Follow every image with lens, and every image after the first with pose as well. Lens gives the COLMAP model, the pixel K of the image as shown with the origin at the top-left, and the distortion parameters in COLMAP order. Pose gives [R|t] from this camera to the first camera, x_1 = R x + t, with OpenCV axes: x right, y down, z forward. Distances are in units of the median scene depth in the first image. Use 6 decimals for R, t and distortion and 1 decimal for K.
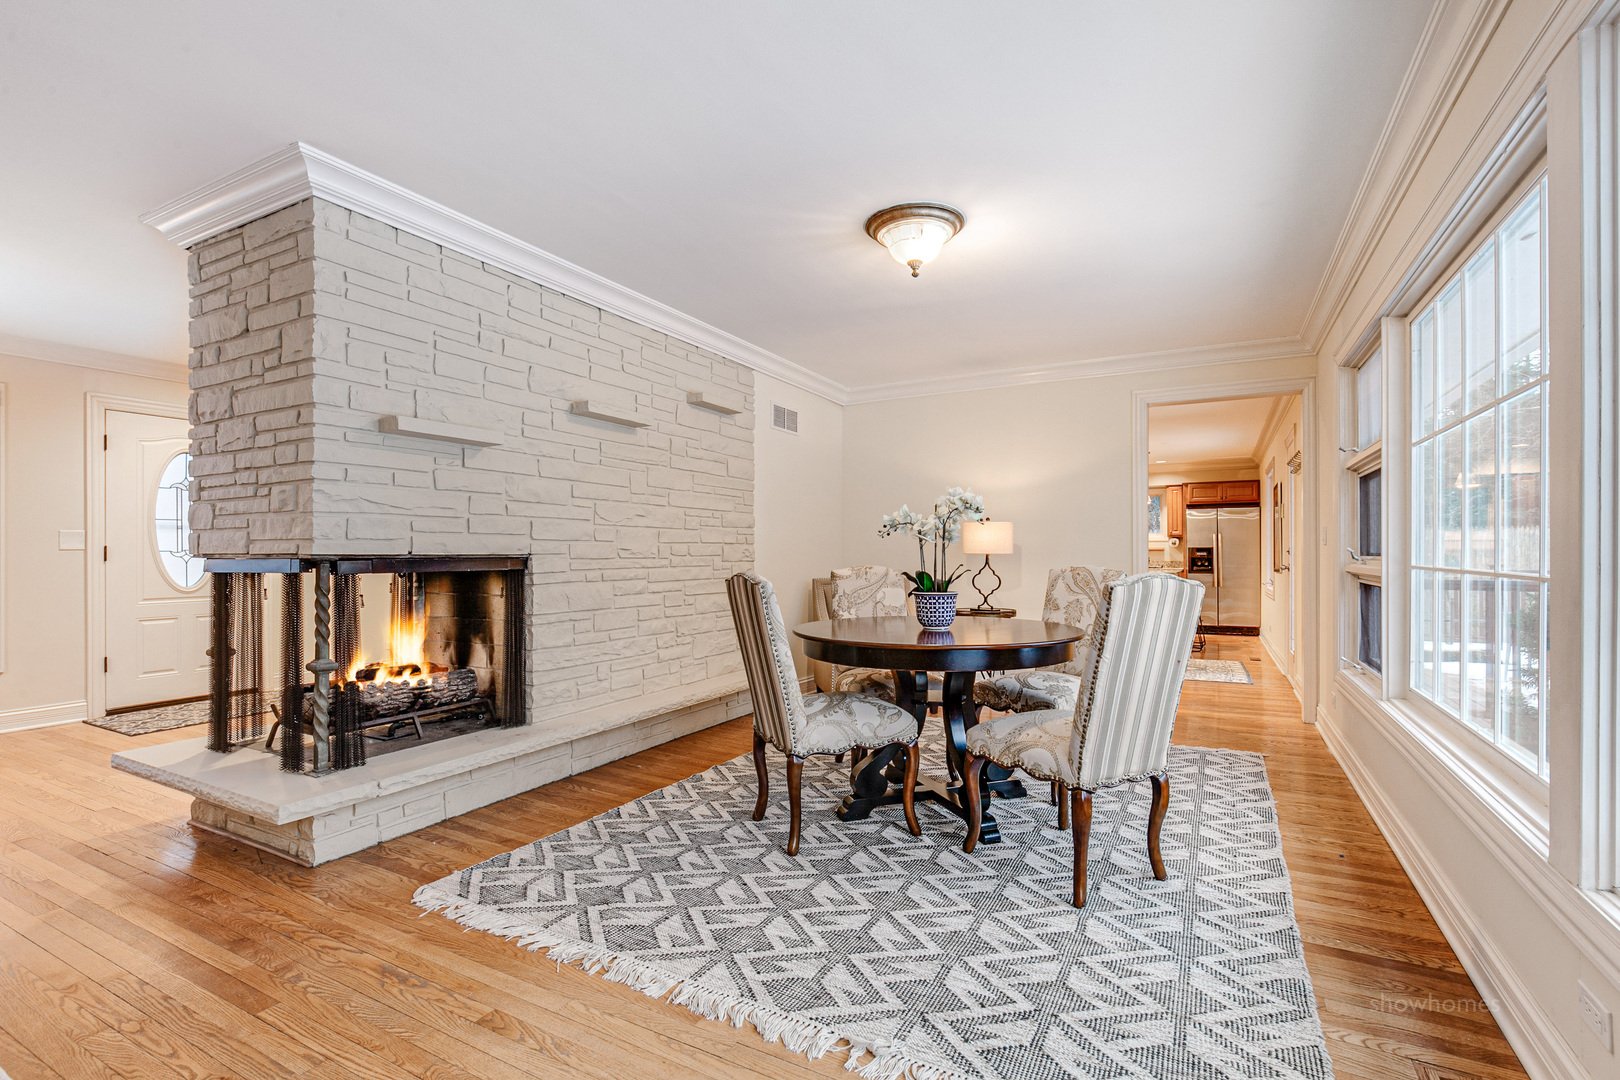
lens RADIAL K [[744.7, 0, 820.8], [0, 744.7, 546.7], [0, 0, 1]] dist [-0.015475, 0.003367]
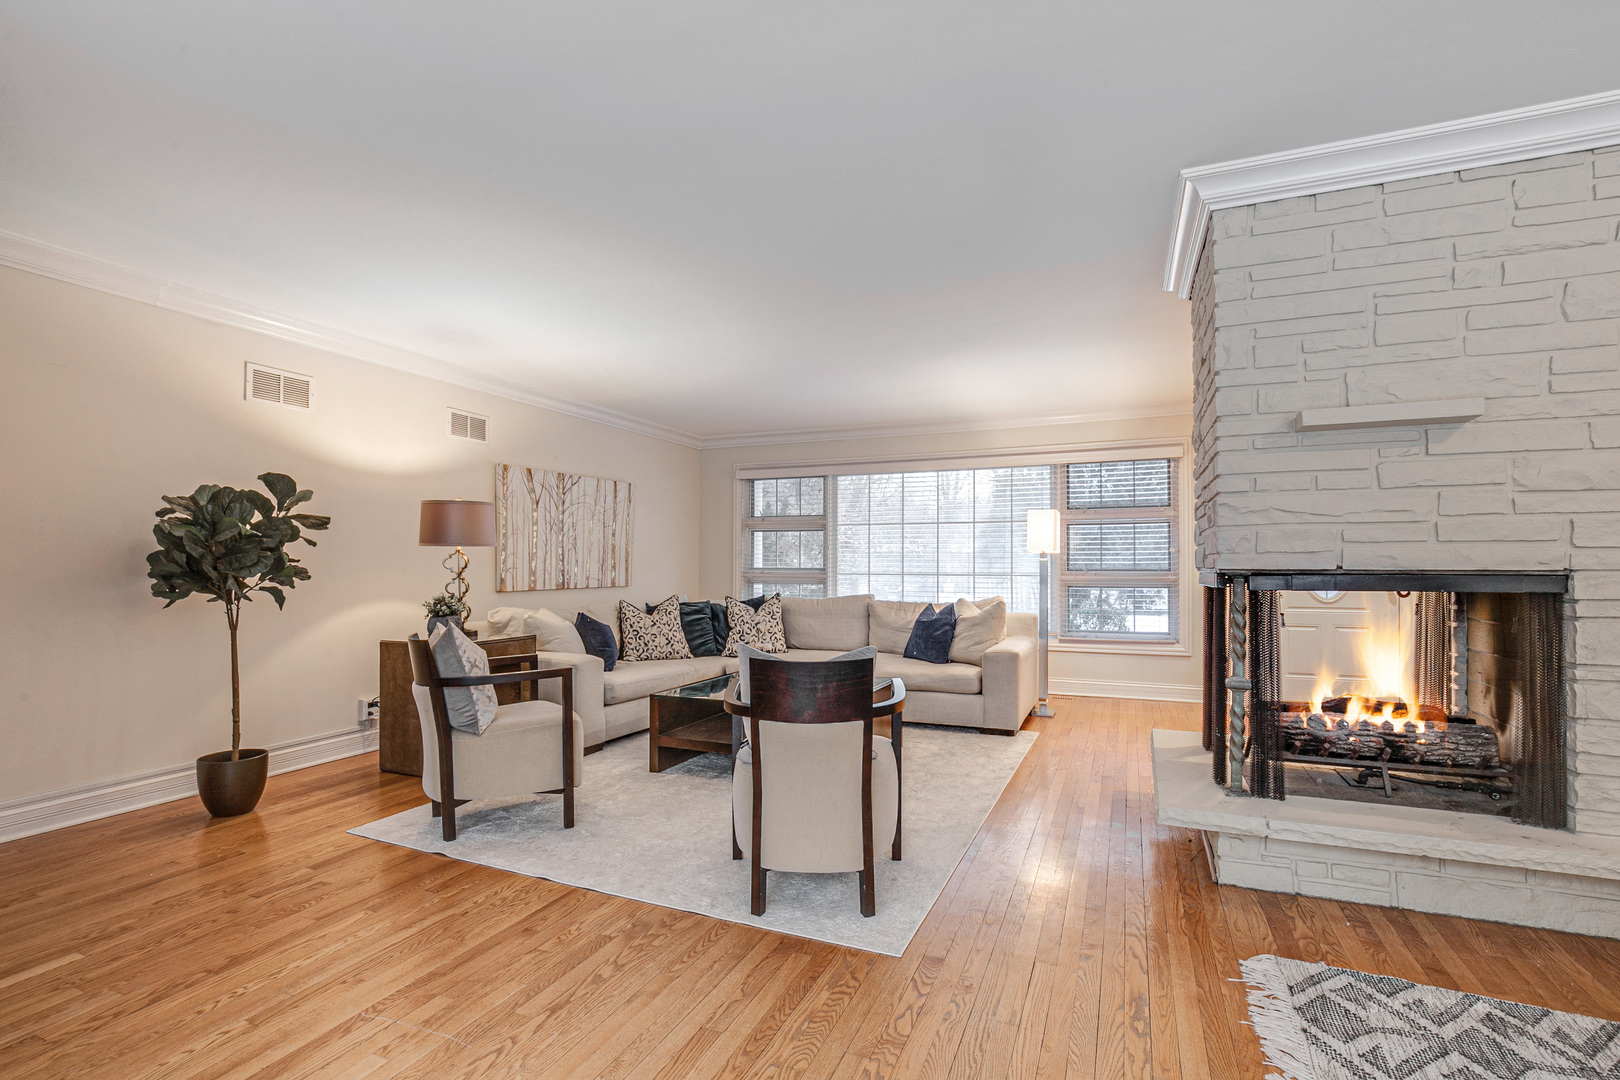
lens RADIAL K [[744.7, 0, 811.5], [0, 744.7, 551.8], [0, 0, 1]] dist [-0.015475, 0.003367]
pose [[0.075155, -0.014453, -0.997067, 0.222755], [0.008056, 0.999871, -0.013887, -0.002830], [0.997139, -0.006988, 0.075262, 0.315445]]
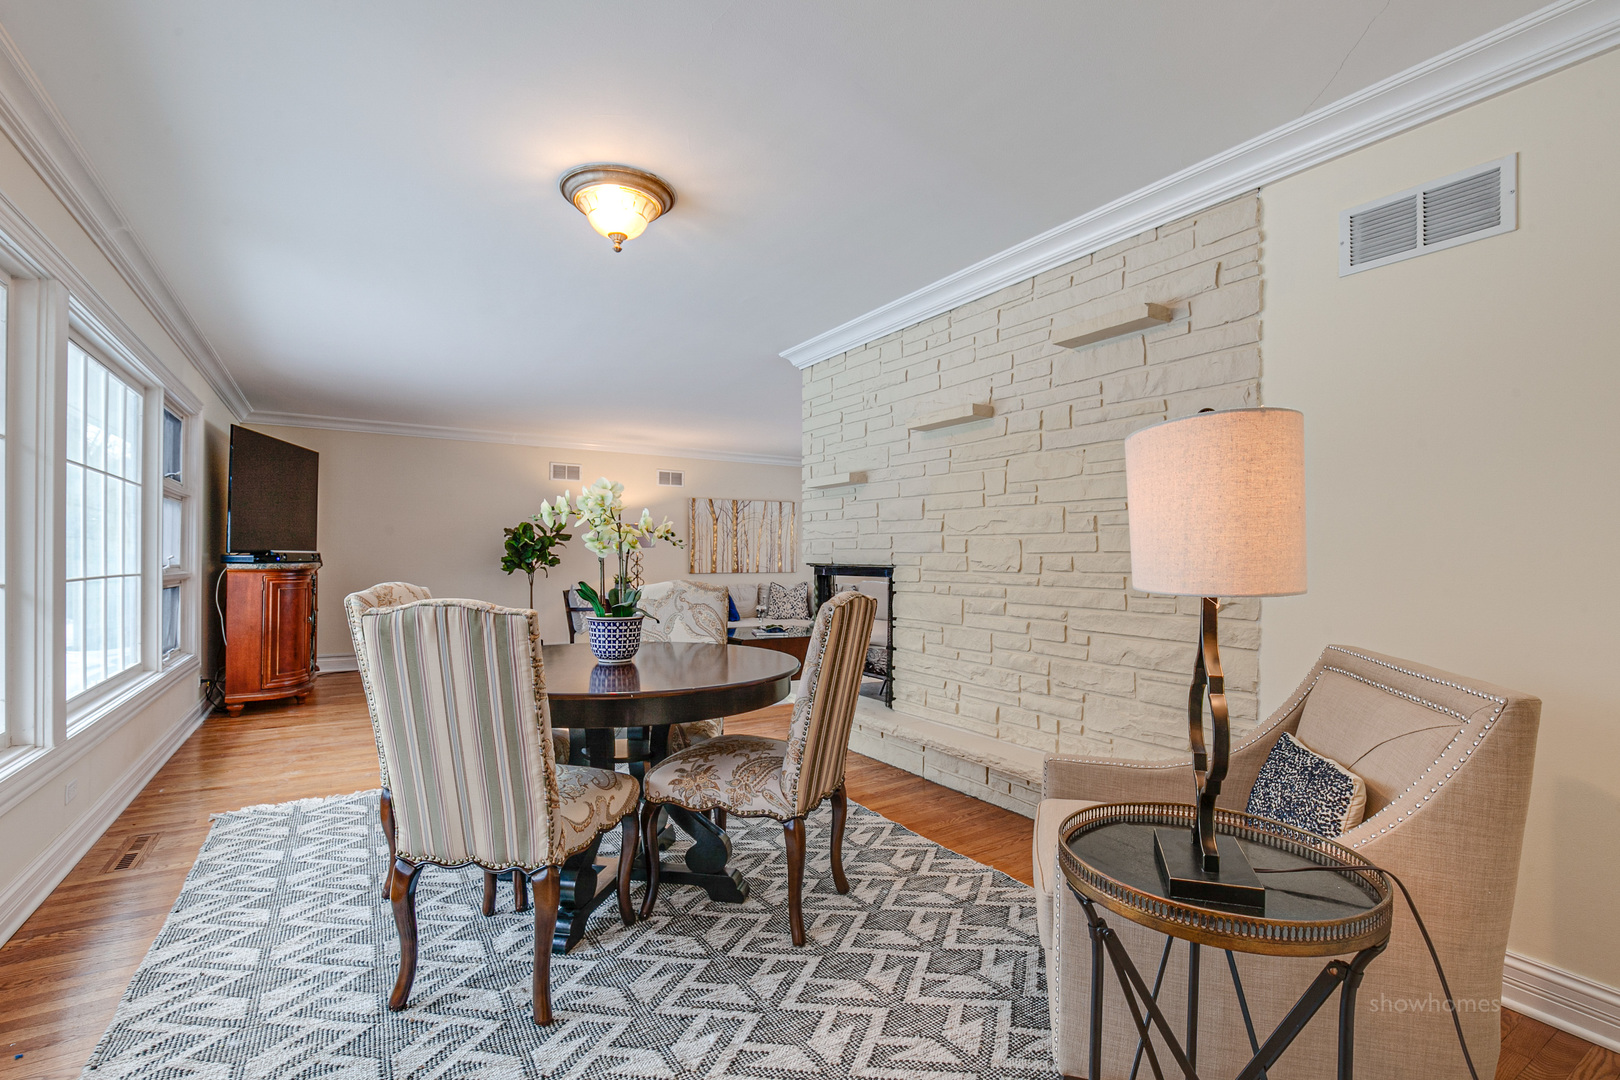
lens RADIAL K [[744.7, 0, 813.7], [0, 744.7, 554.8], [0, 0, 1]] dist [-0.015475, 0.003367]
pose [[-0.501873, 0.000117, -0.864941, 0.763077], [0.003572, 0.999992, -0.001938, -0.004311], [0.864934, -0.004063, -0.501870, 1.632719]]
